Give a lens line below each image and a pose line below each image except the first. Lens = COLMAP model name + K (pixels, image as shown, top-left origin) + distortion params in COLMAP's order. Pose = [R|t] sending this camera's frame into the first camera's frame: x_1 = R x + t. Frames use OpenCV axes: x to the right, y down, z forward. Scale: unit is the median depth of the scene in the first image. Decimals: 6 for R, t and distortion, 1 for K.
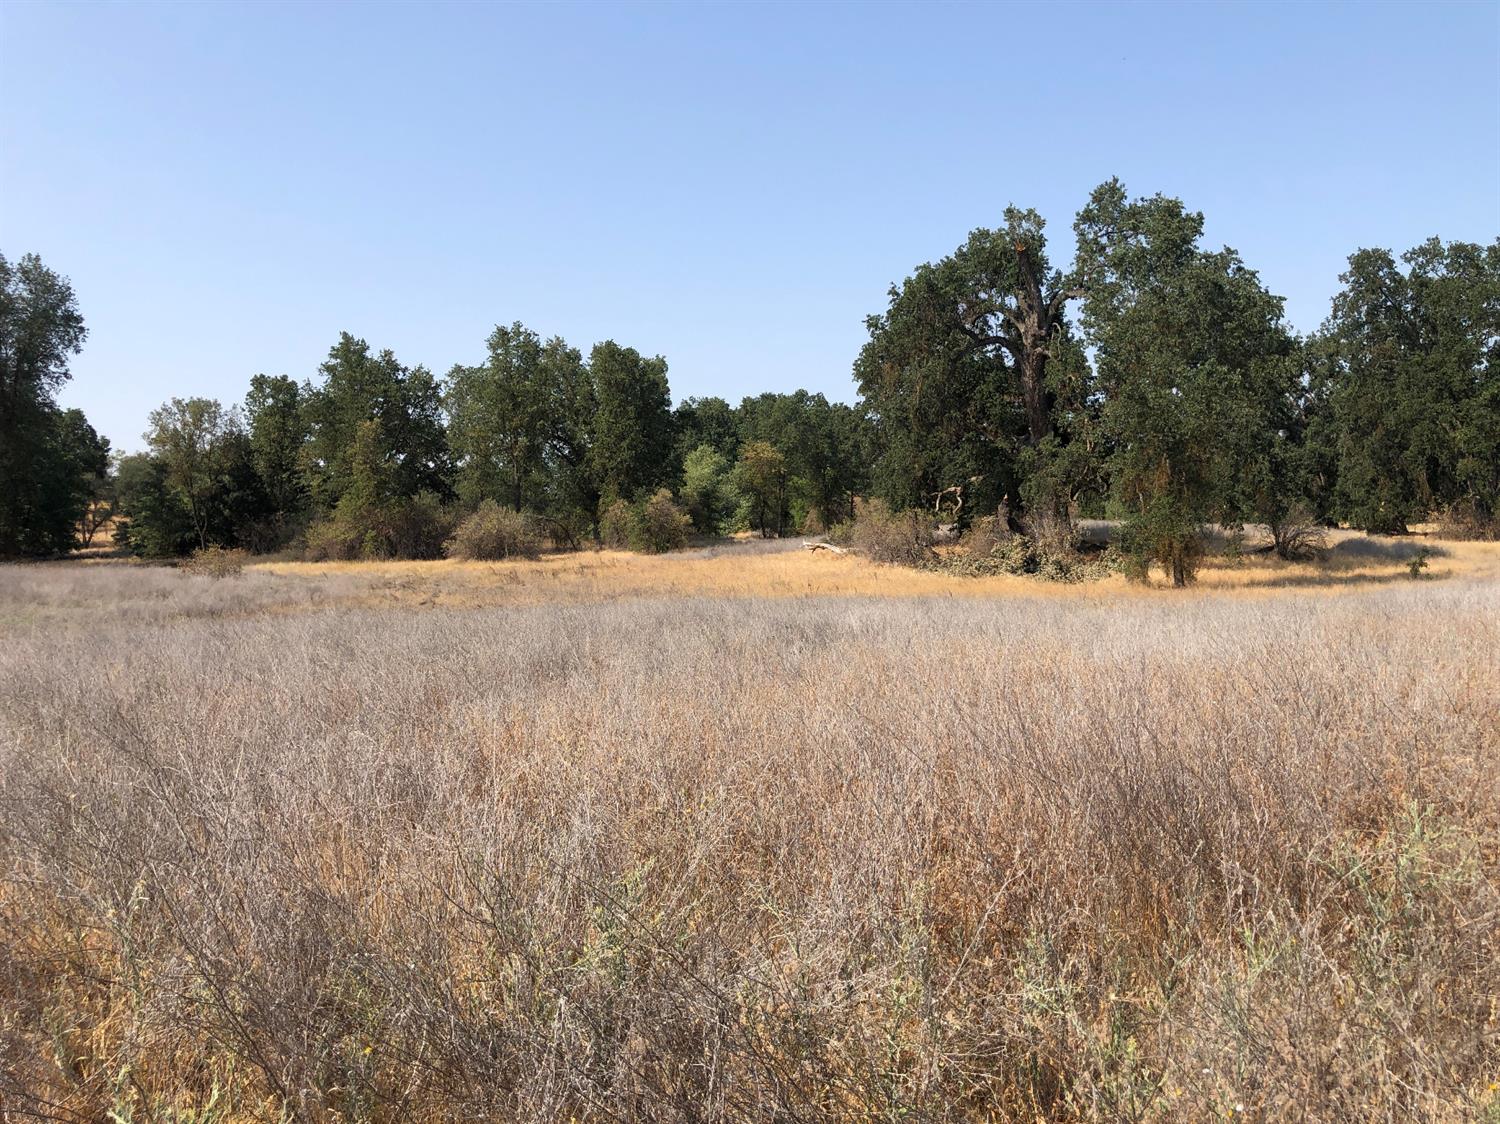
lens RADIAL K [[1217.1, 0, 746.4], [0, 1217.1, 564.3], [0, 0, 1]] dist [0.003789, -0.020087]
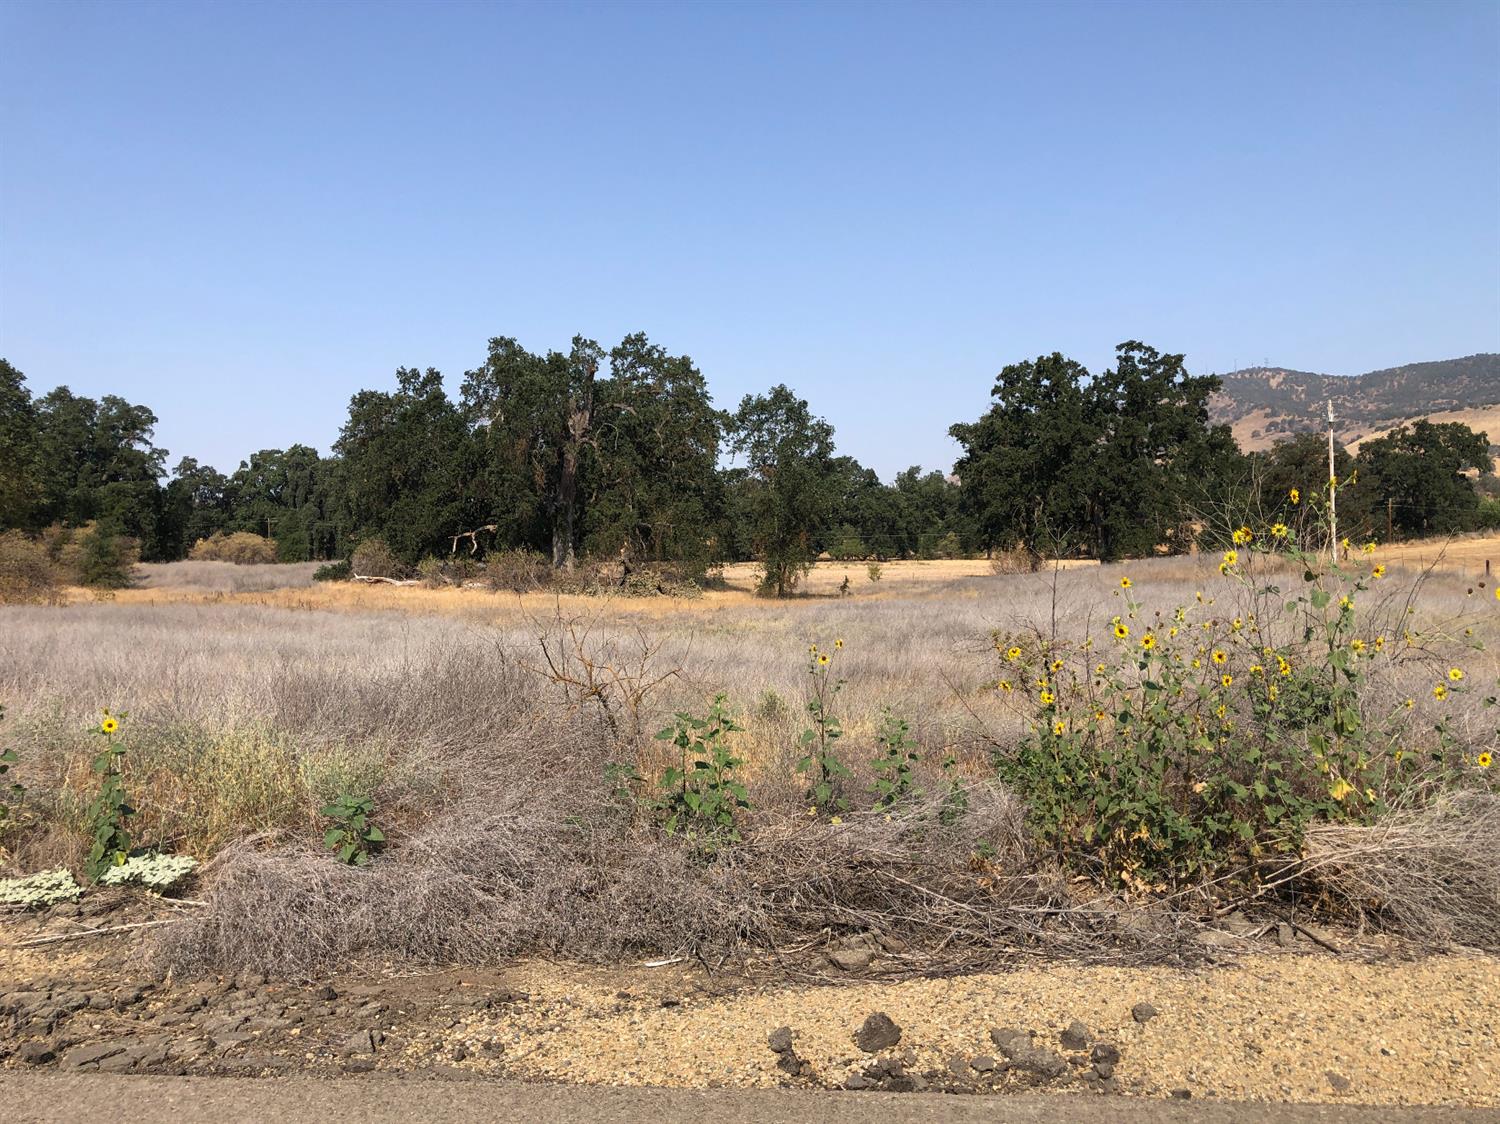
lens RADIAL K [[1217.1, 0, 748.4], [0, 1217.1, 567.8], [0, 0, 1]] dist [0.003789, -0.020087]
pose [[0.542620, 0.008899, 0.839931, -0.841348], [0.020730, 0.999497, -0.023983, 0.009805], [-0.839722, 0.030426, 0.542163, 0.085379]]
